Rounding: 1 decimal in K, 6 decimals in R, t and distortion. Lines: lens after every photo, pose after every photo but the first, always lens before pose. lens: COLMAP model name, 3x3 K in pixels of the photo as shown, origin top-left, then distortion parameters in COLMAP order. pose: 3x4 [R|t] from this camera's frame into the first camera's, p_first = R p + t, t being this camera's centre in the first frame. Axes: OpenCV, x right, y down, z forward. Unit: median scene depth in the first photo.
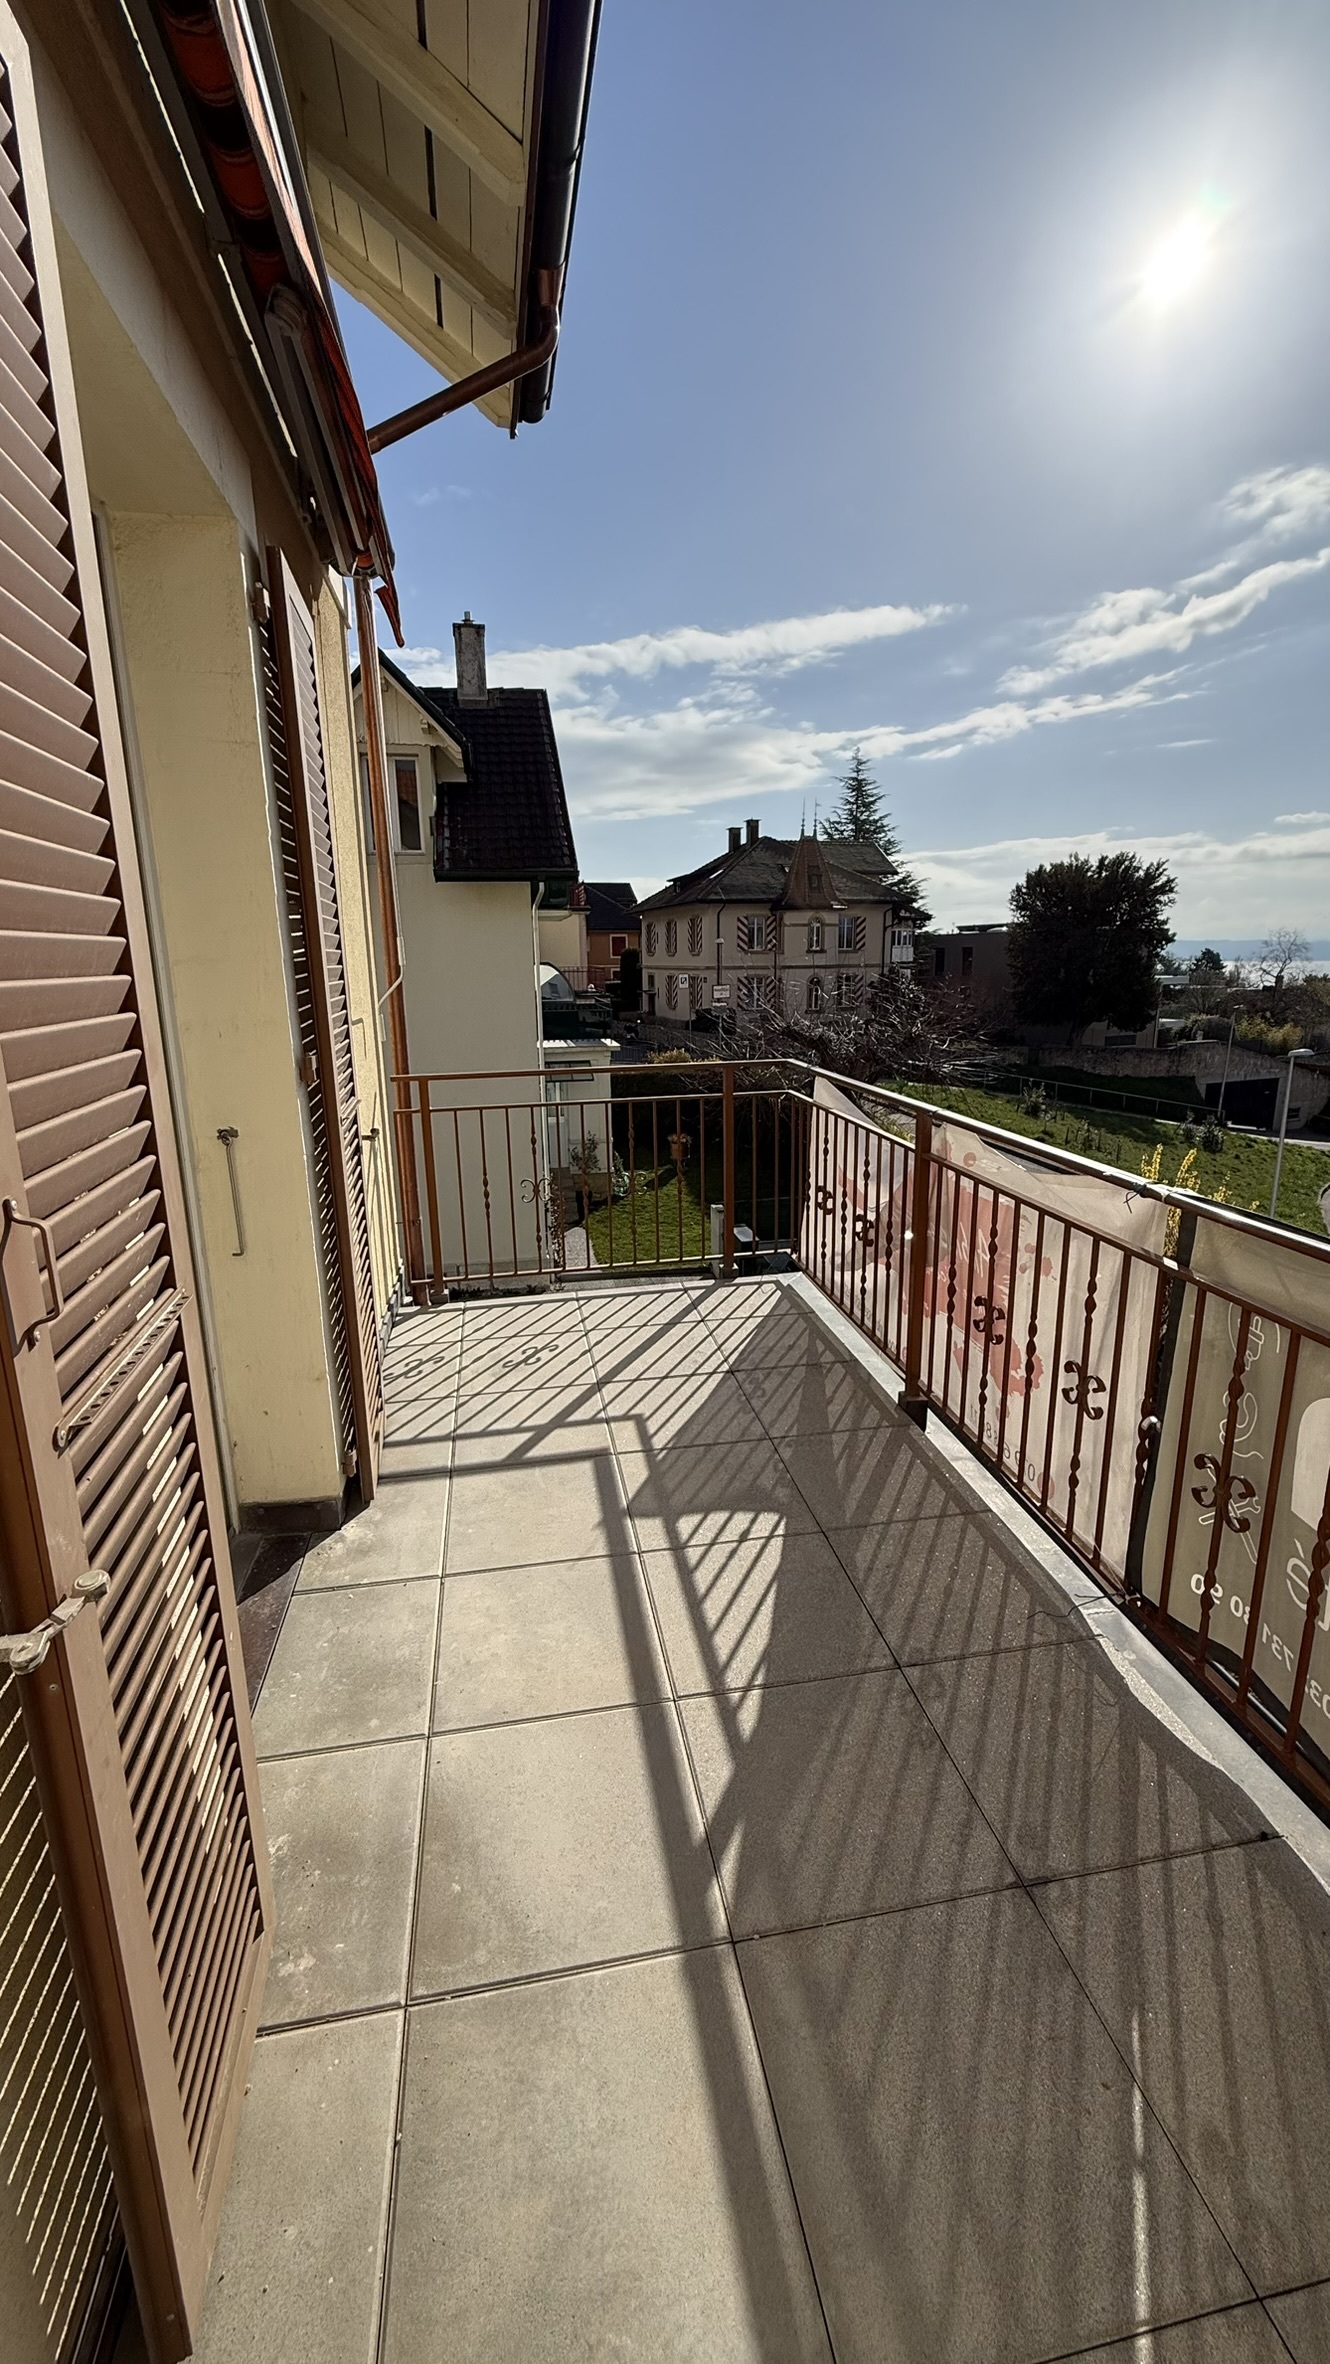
lens RADIAL K [[934.8, 0, 659.9], [0, 934.8, 1177.7], [0, 0, 1]] dist [0.007480, 0.000496]
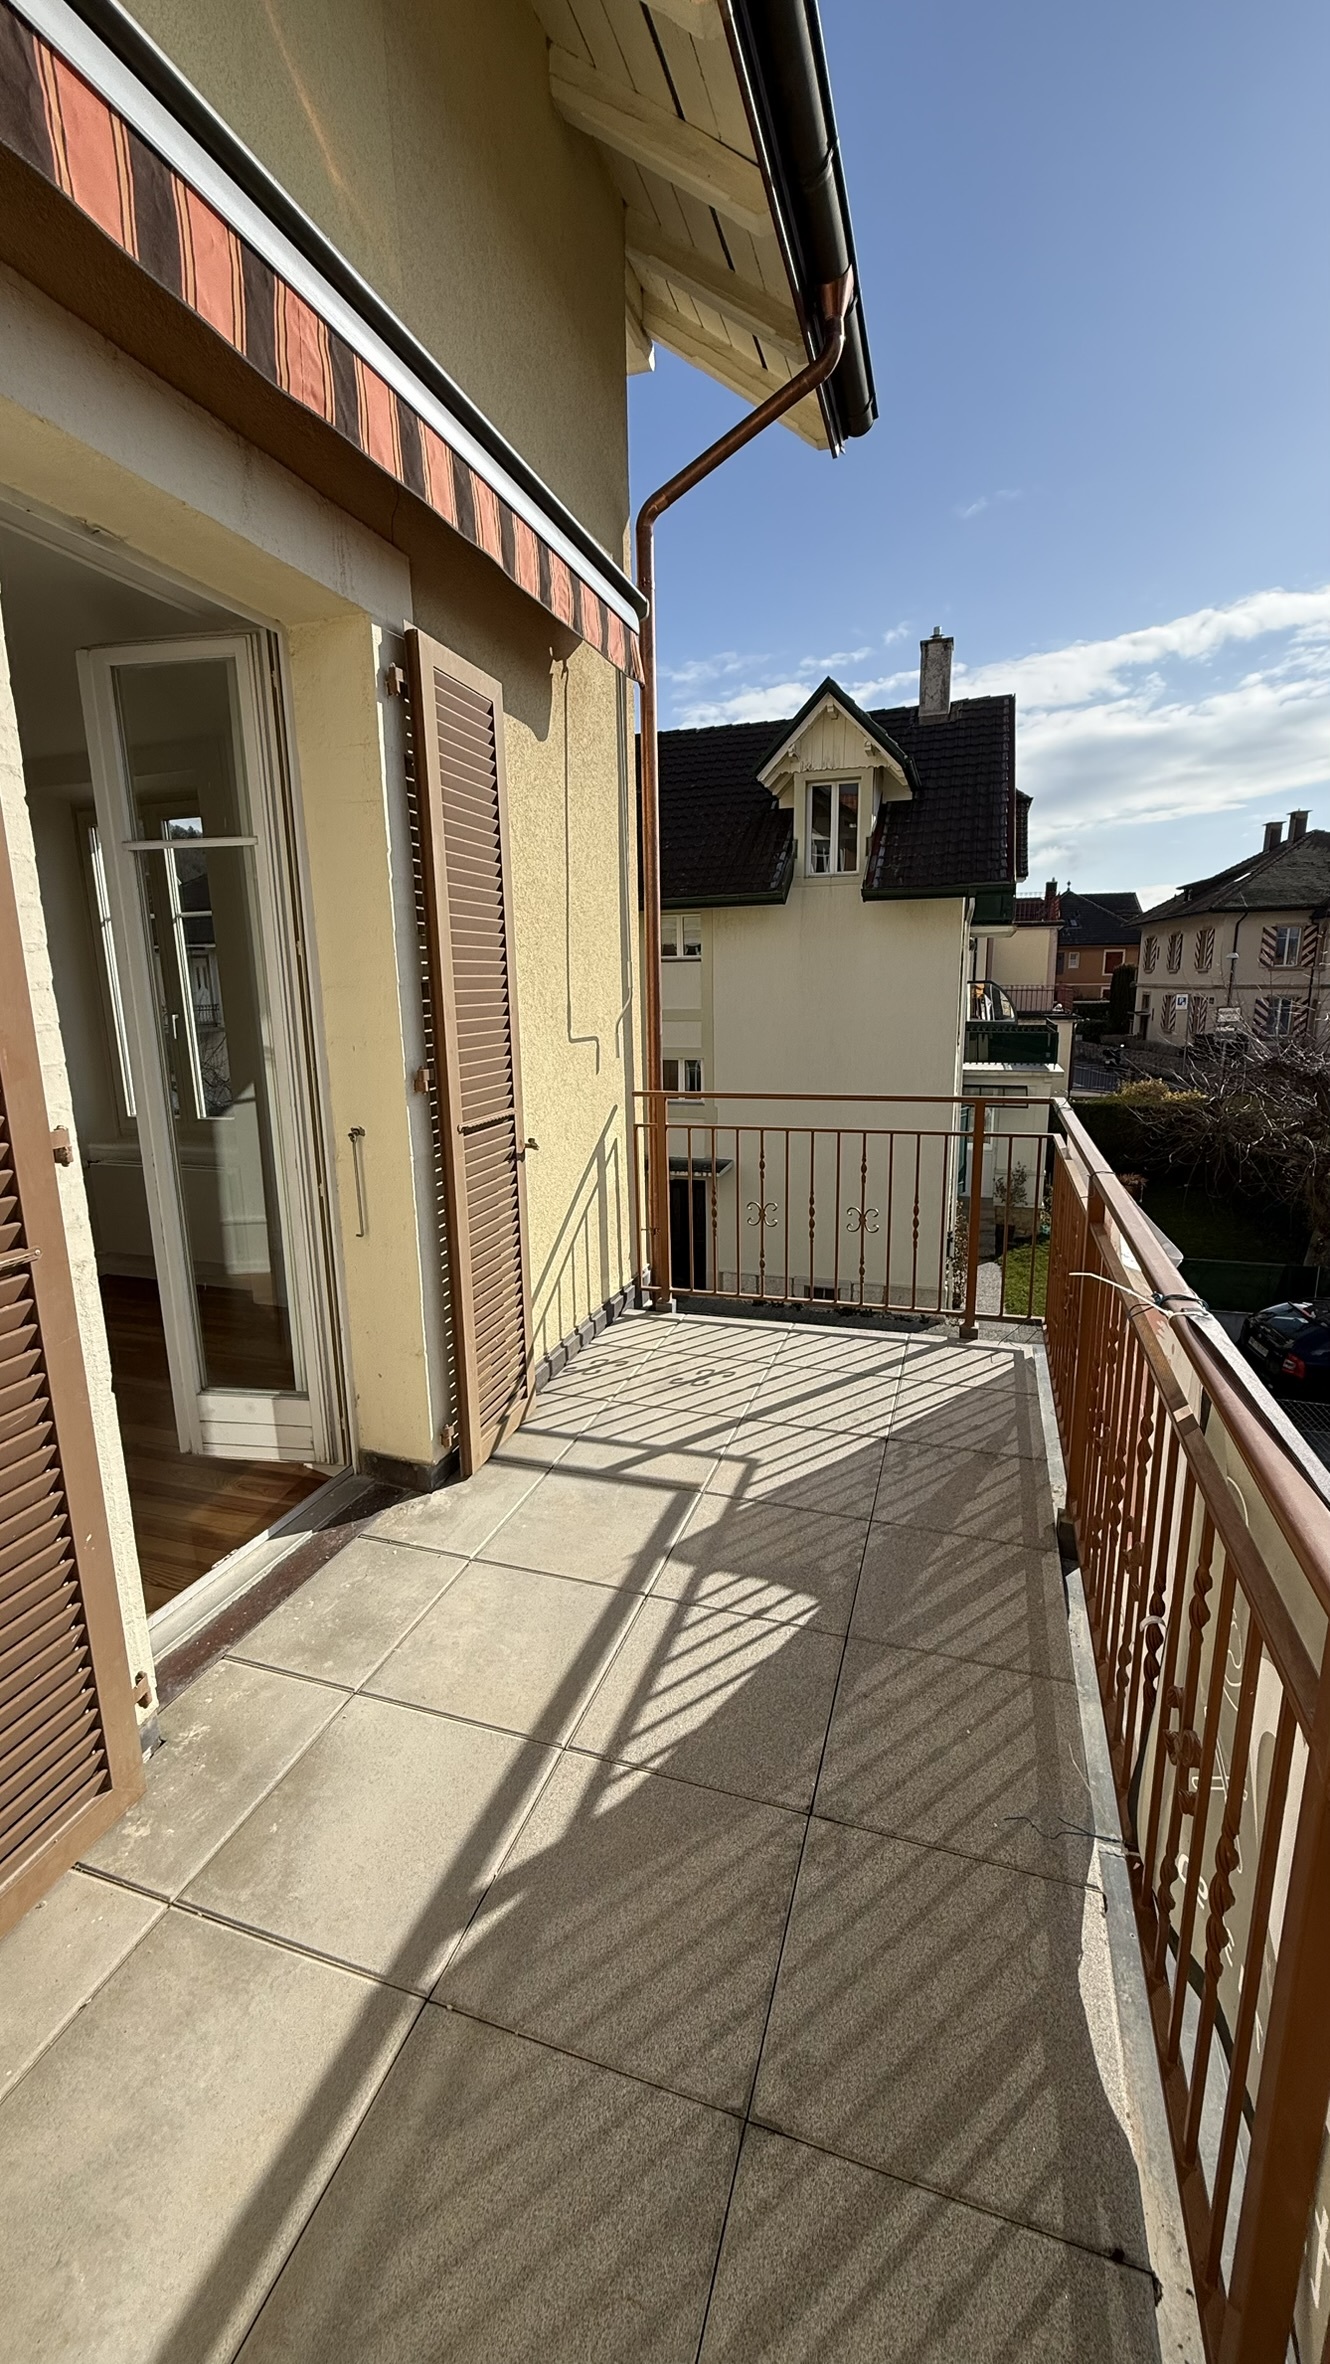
lens RADIAL K [[934.8, 0, 665.9], [0, 934.8, 1177.6], [0, 0, 1]] dist [0.007480, 0.000496]
pose [[0.878922, 0.098992, -0.466580, 0.270694], [-0.107321, 0.994186, 0.008766, -0.026245], [0.464735, 0.042369, 0.884435, 0.089954]]
